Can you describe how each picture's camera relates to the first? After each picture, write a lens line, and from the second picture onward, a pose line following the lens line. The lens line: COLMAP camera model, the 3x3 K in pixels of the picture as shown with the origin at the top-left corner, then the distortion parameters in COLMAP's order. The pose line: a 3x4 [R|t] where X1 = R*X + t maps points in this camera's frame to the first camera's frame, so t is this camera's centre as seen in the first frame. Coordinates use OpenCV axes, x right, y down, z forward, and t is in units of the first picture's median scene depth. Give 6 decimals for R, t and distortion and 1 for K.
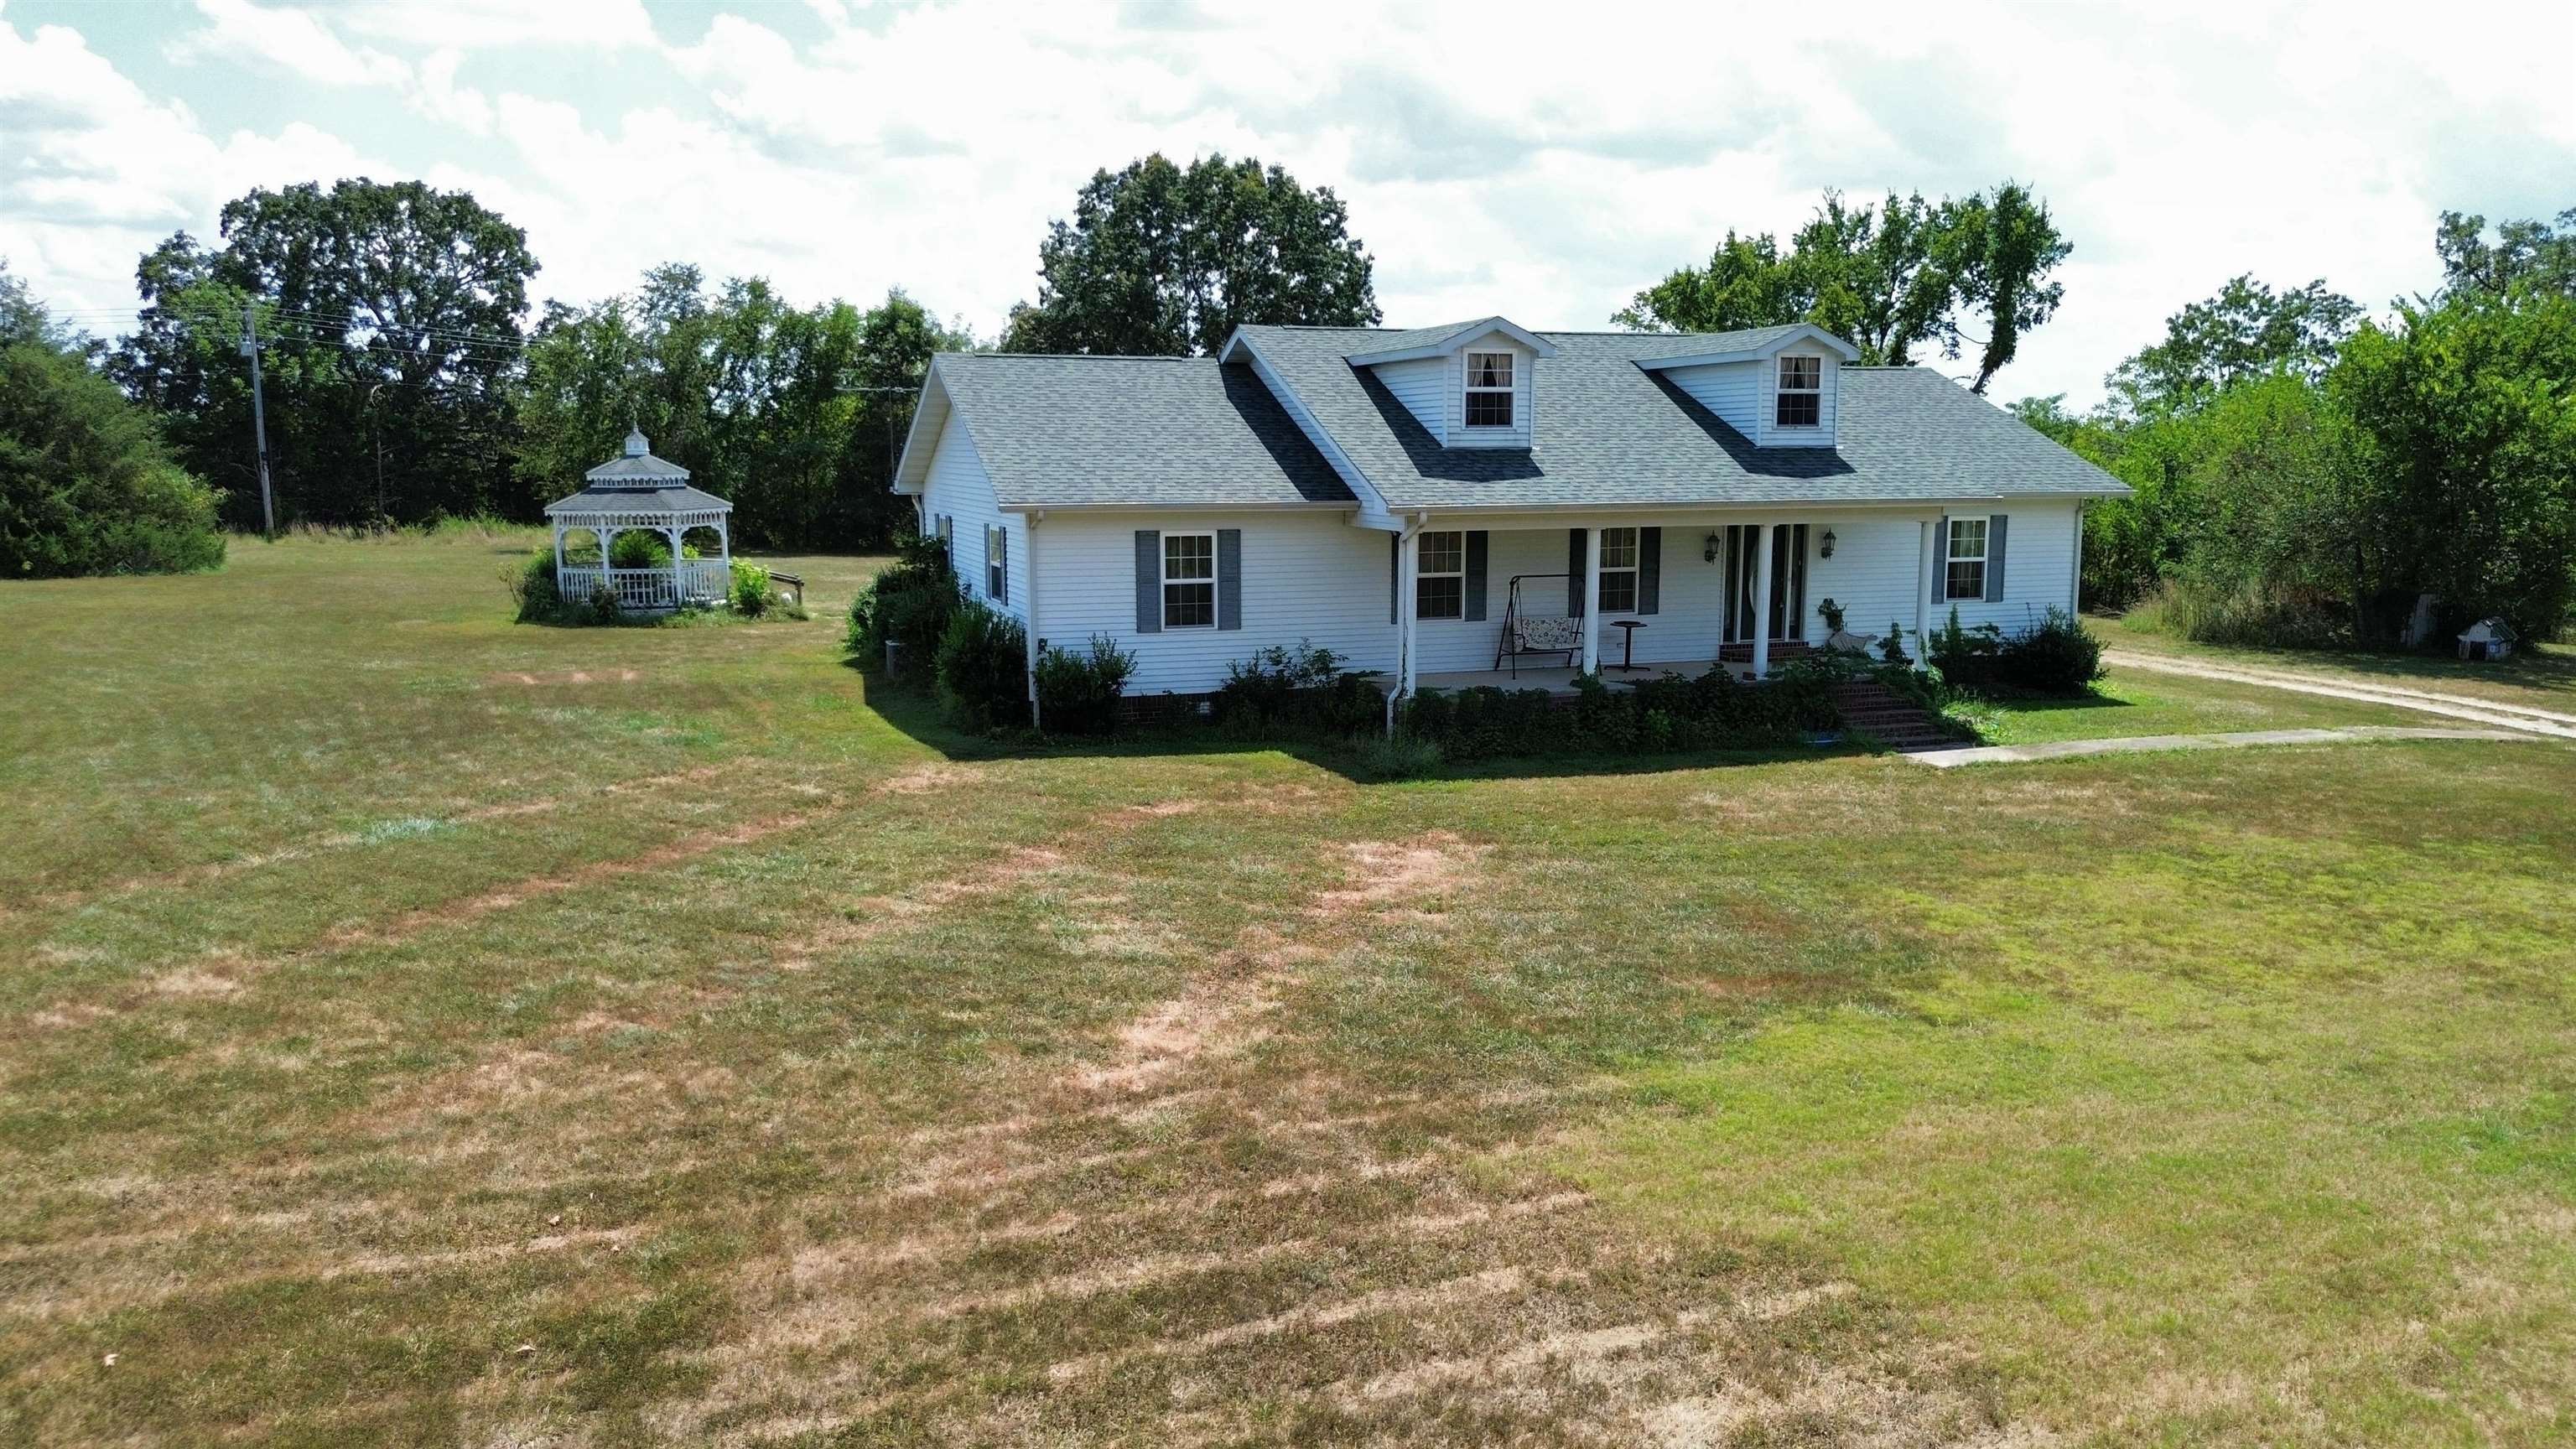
lens RADIAL K [[1845.3, 0, 1288.0], [0, 1845.3, 724.5], [0, 0, 1]] dist [0.031833, -0.002966]
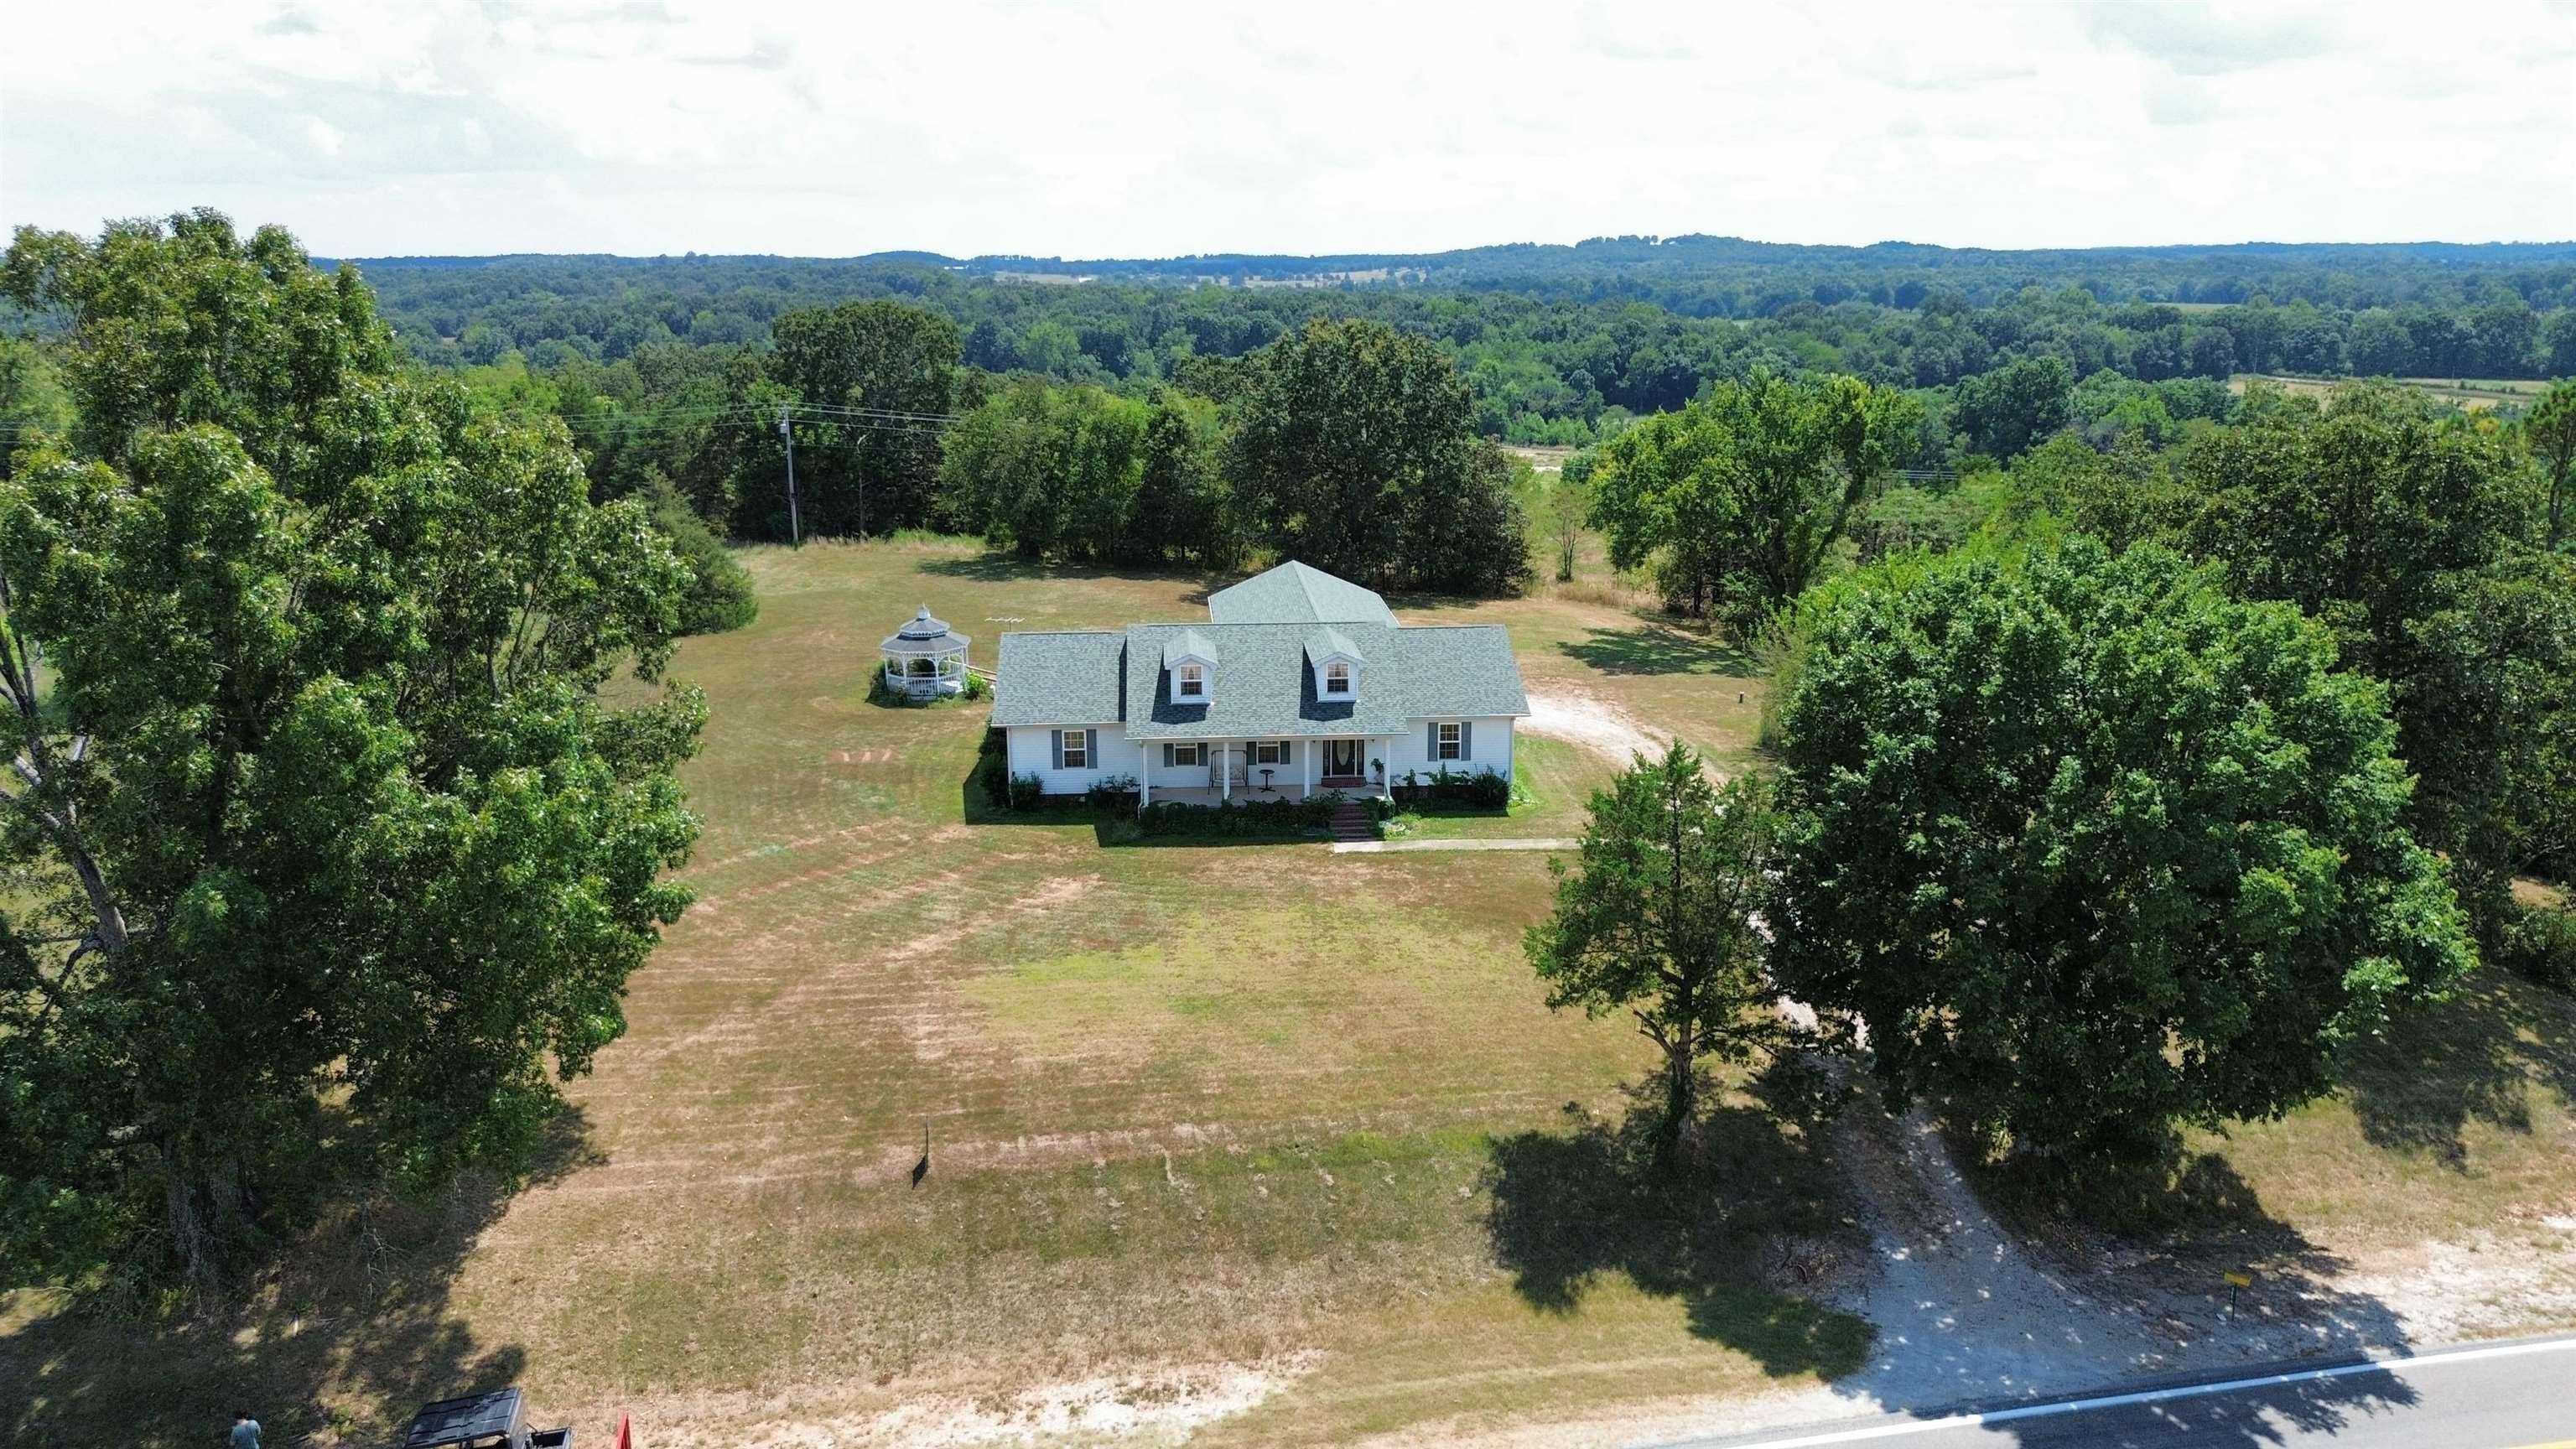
lens RADIAL K [[1845.3, 0, 1288.0], [0, 1845.3, 724.5], [0, 0, 1]] dist [0.031833, -0.002966]
pose [[0.963400, 0.059361, -0.261412, 0.846540], [-0.034397, 0.994487, 0.099059, -0.357464], [0.265851, -0.086441, 0.960131, -1.264648]]
